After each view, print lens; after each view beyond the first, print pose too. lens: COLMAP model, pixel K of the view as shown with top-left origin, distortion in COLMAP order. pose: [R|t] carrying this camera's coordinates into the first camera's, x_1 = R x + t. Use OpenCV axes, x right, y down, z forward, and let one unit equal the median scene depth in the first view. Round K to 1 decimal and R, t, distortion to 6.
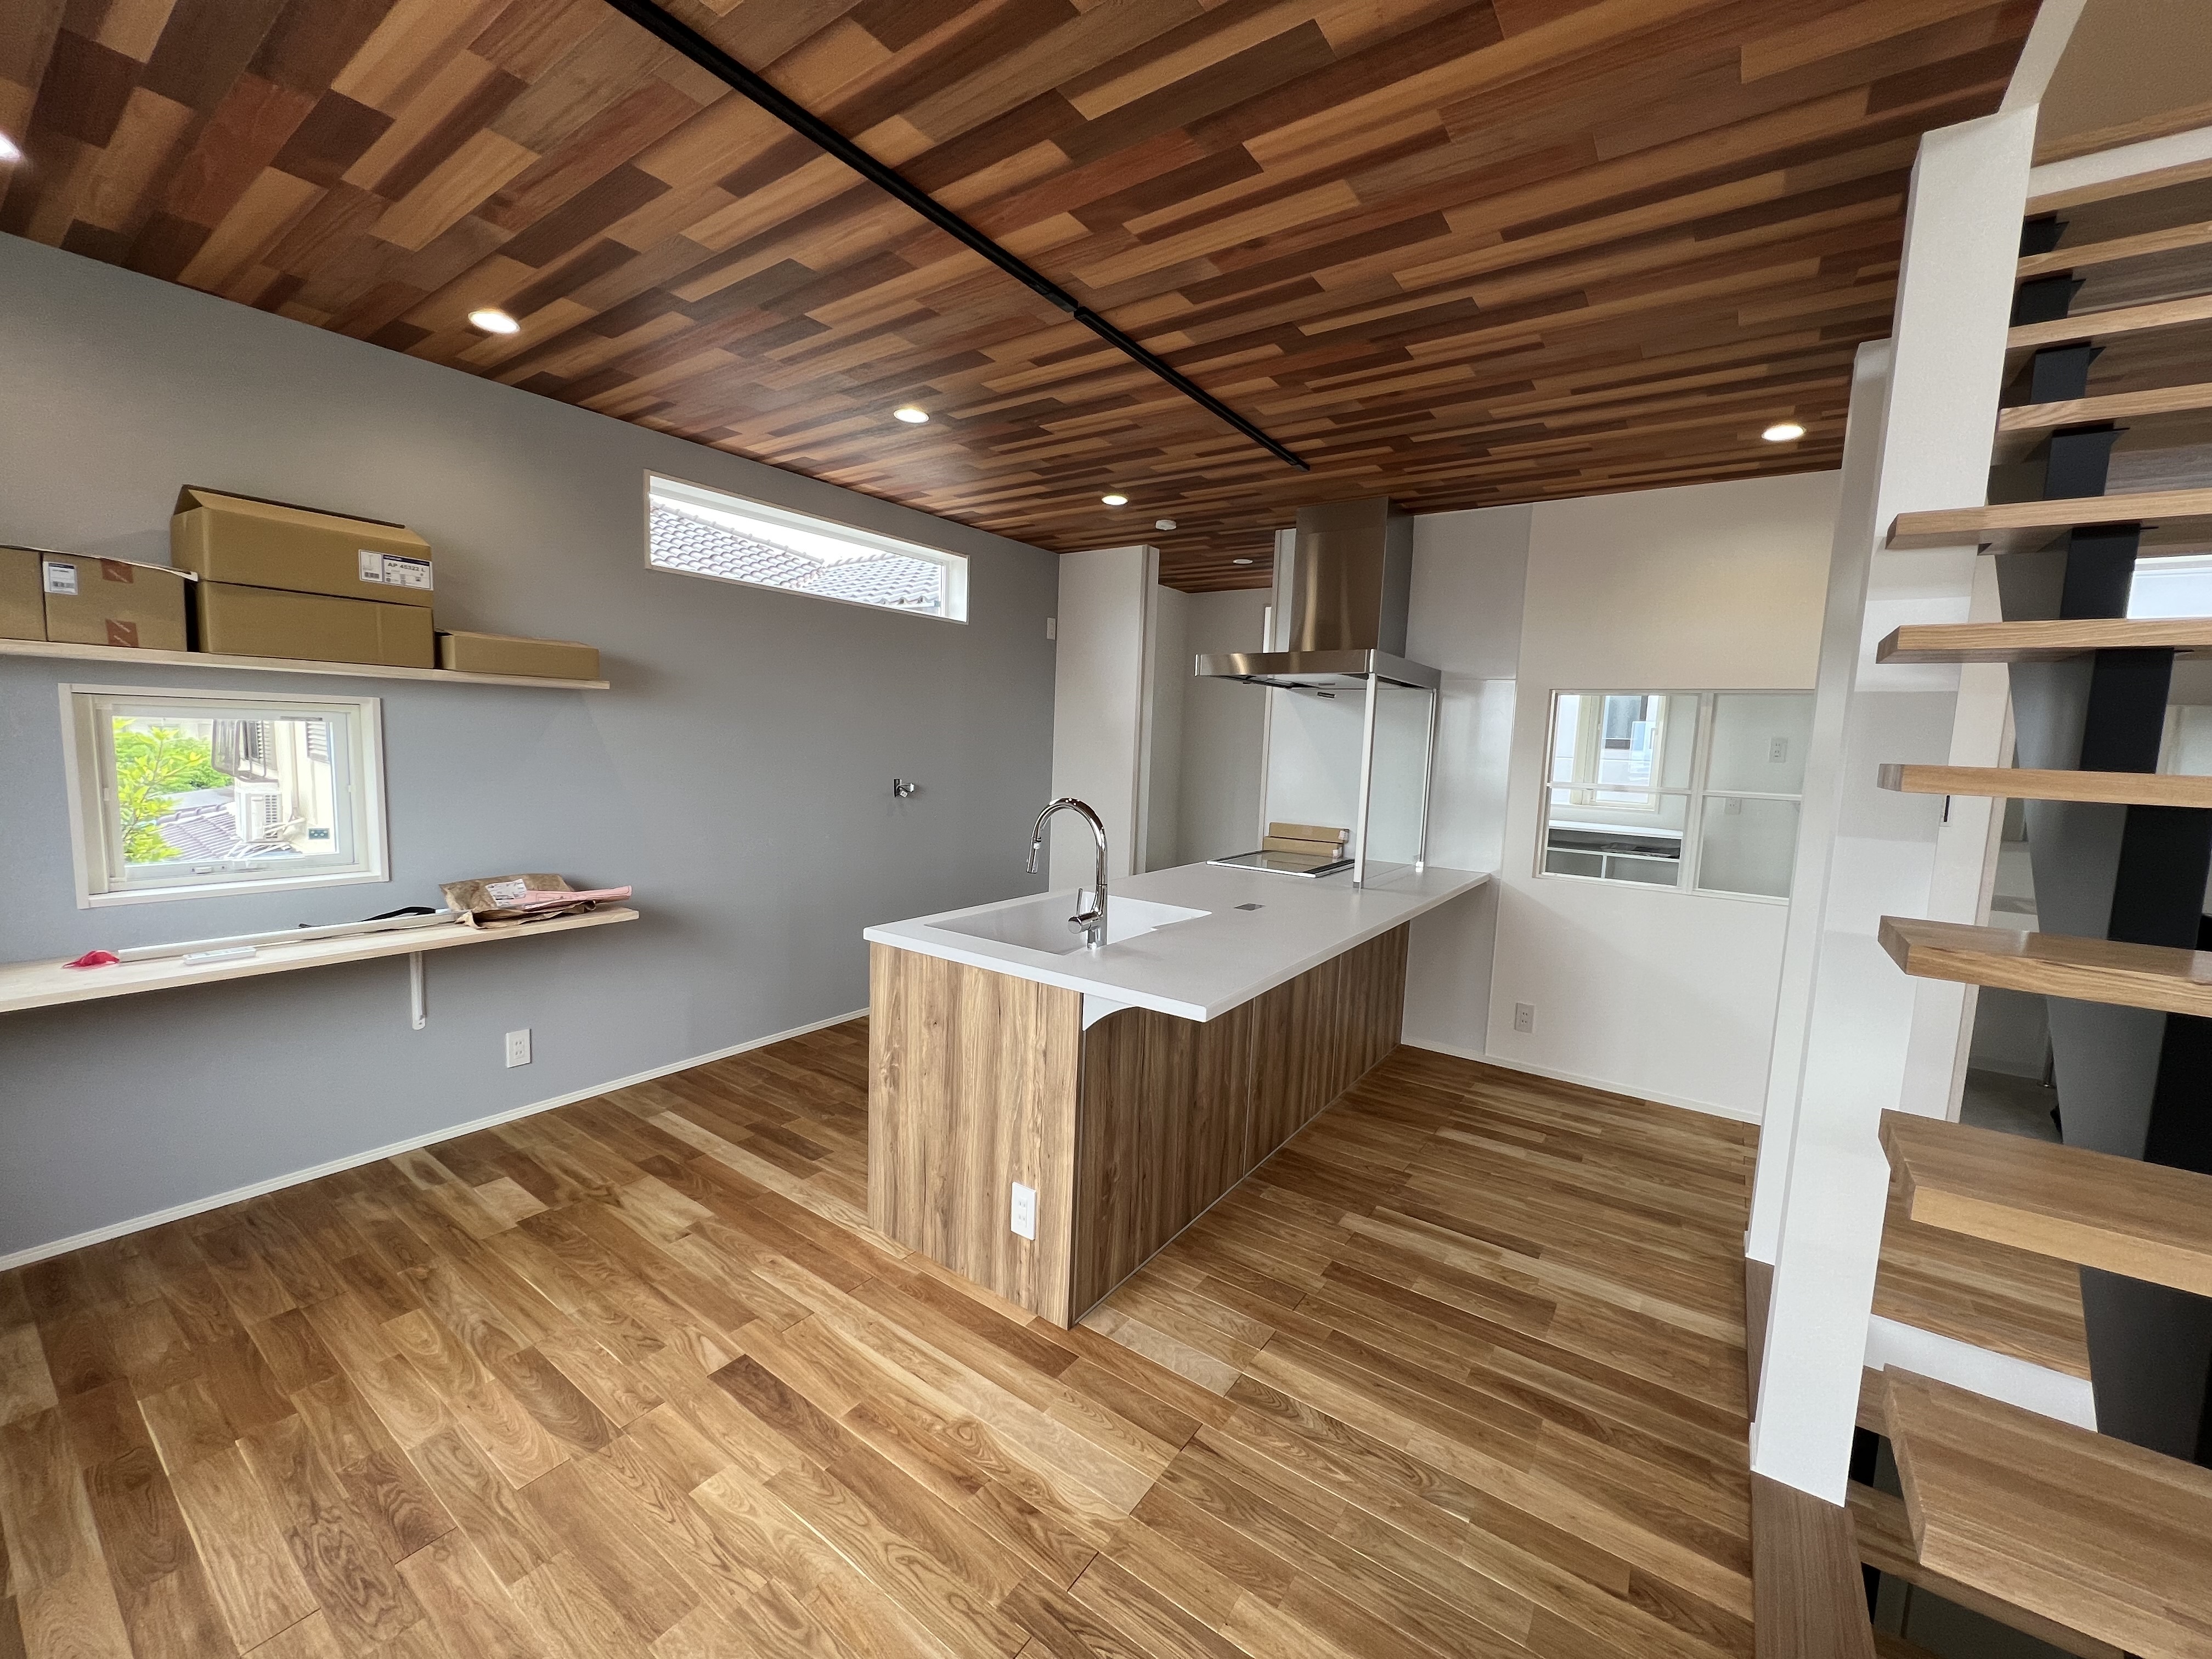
lens RADIAL K [[887.6, 0, 1104.2], [0, 887.6, 827.6], [0, 0, 1]] dist [0.000449, 0.000227]
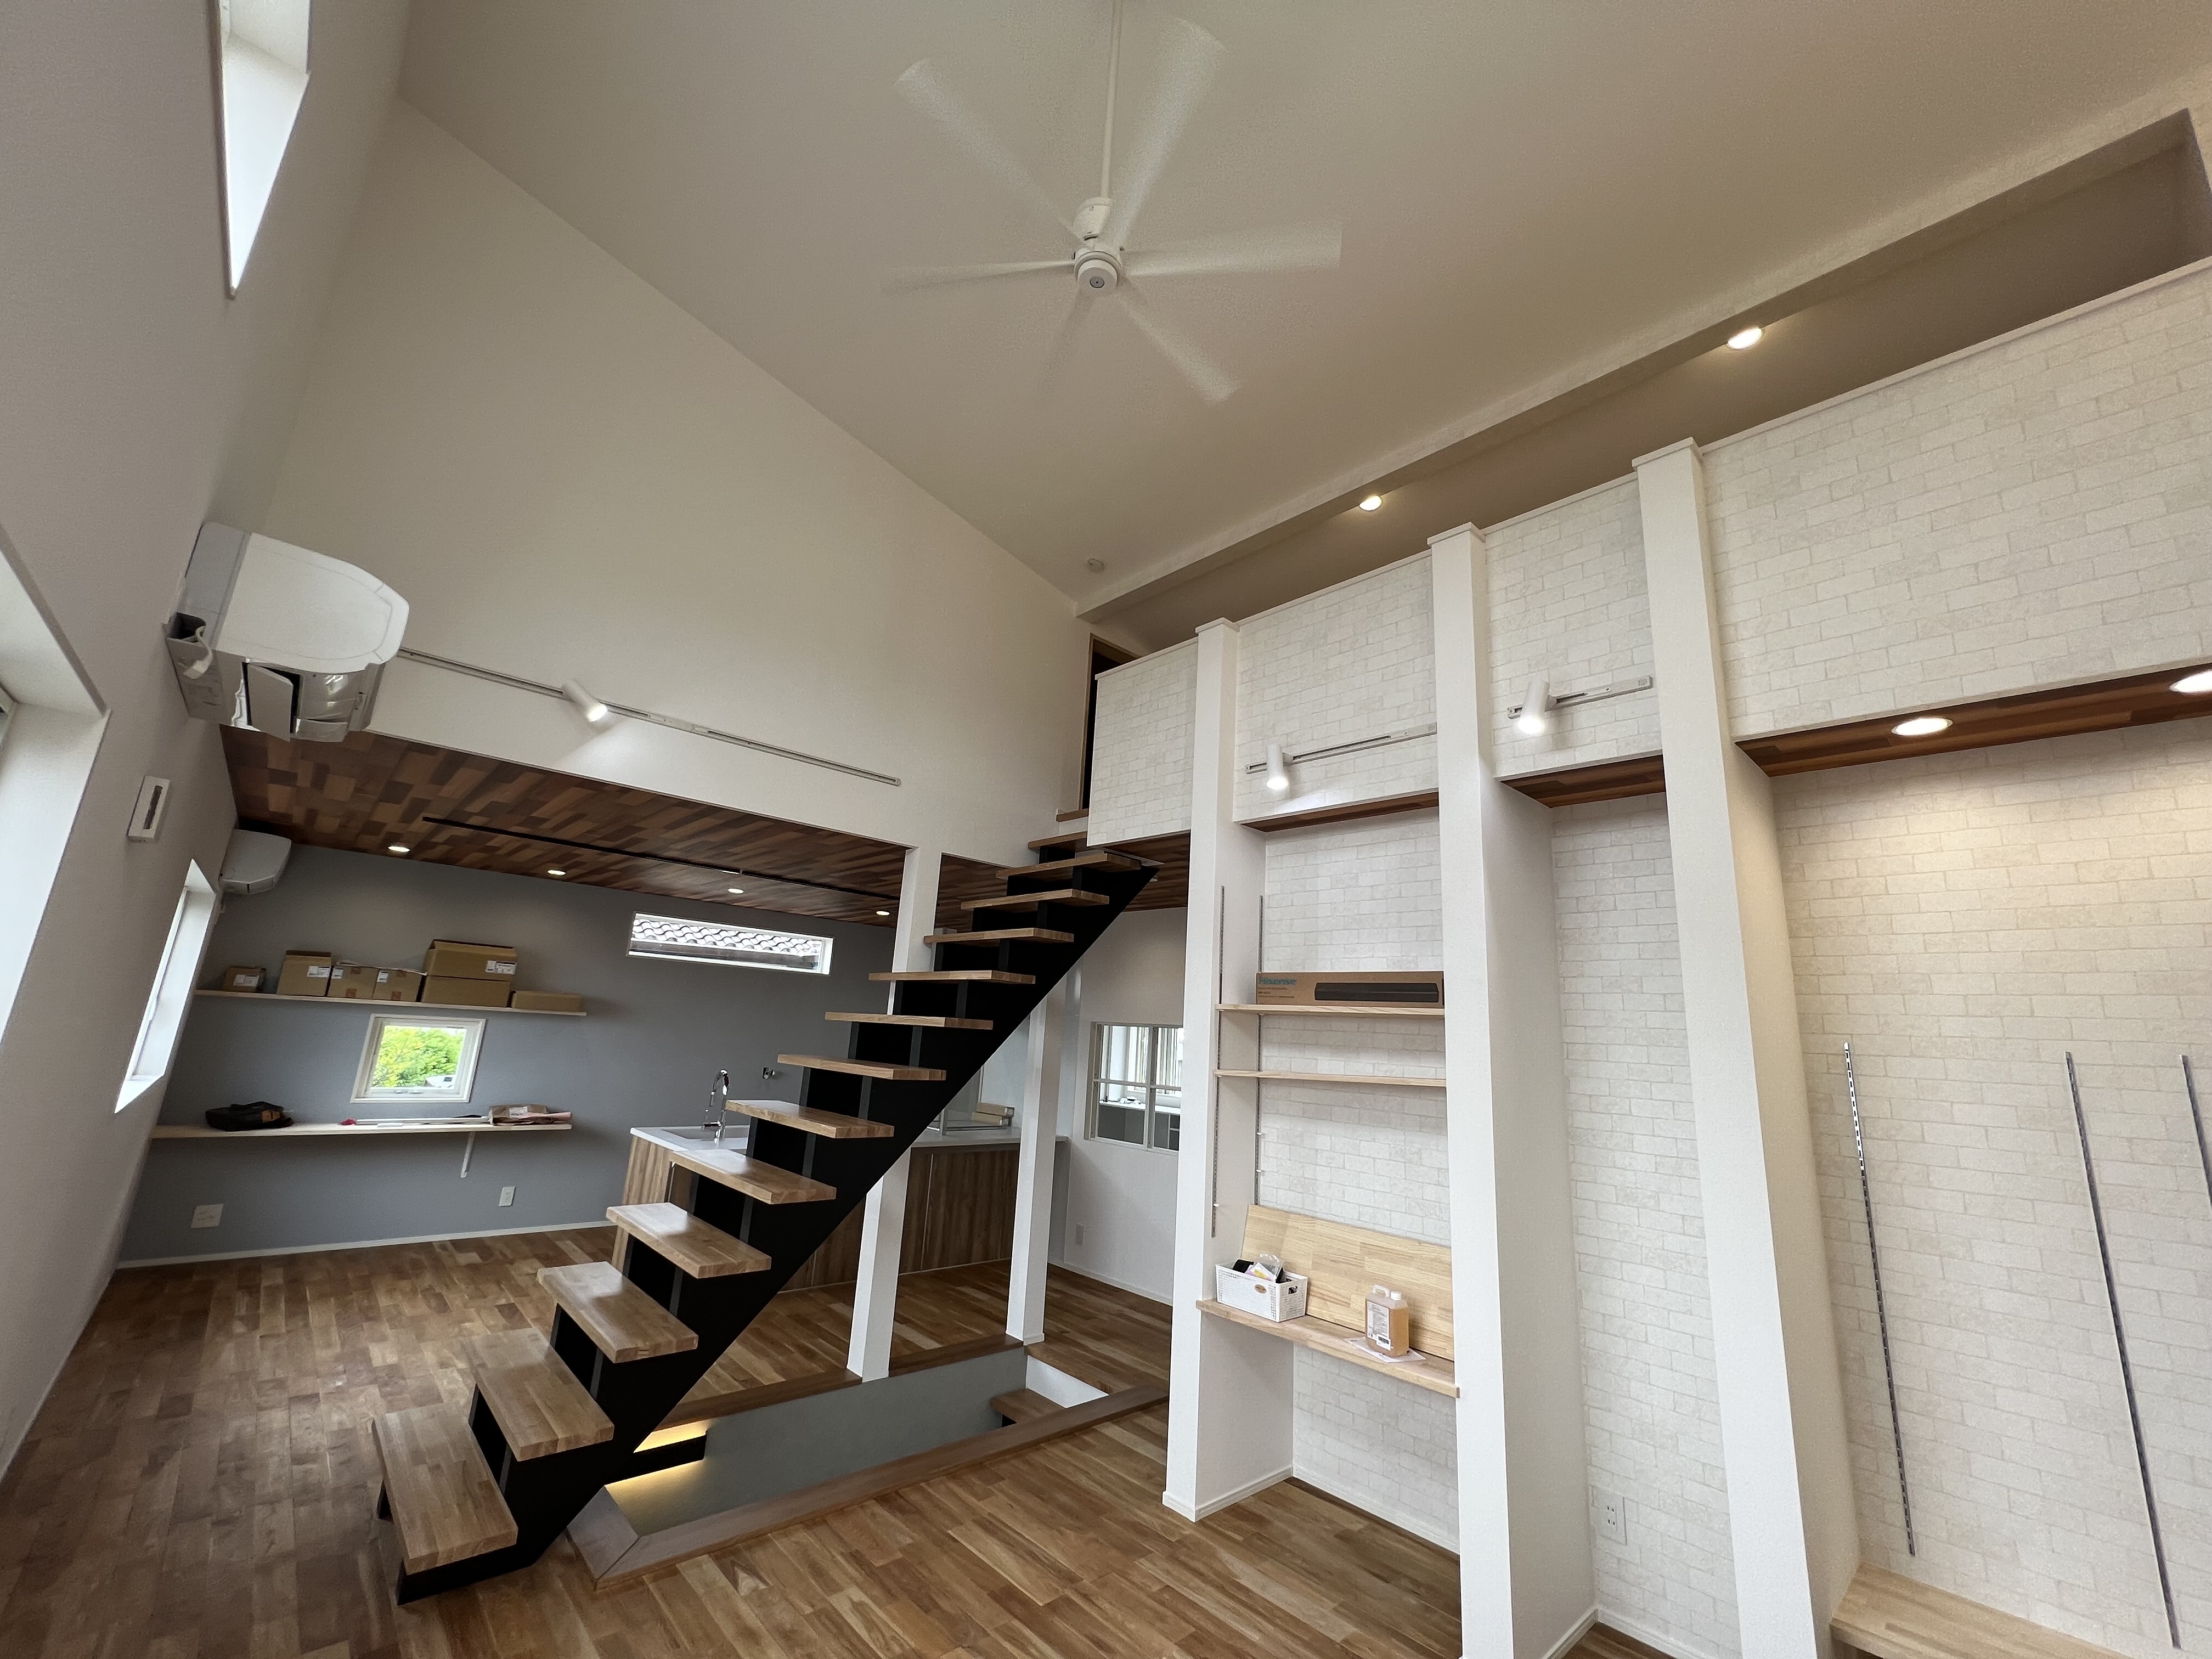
lens RADIAL K [[887.6, 0, 1104.8], [0, 887.6, 830.7], [0, 0, 1]] dist [0.000449, 0.000227]
pose [[0.979188, -0.025754, -0.201314, 1.523644], [-0.043495, 0.942241, -0.332101, 0.109992], [0.198239, 0.333945, 0.921511, -1.199087]]
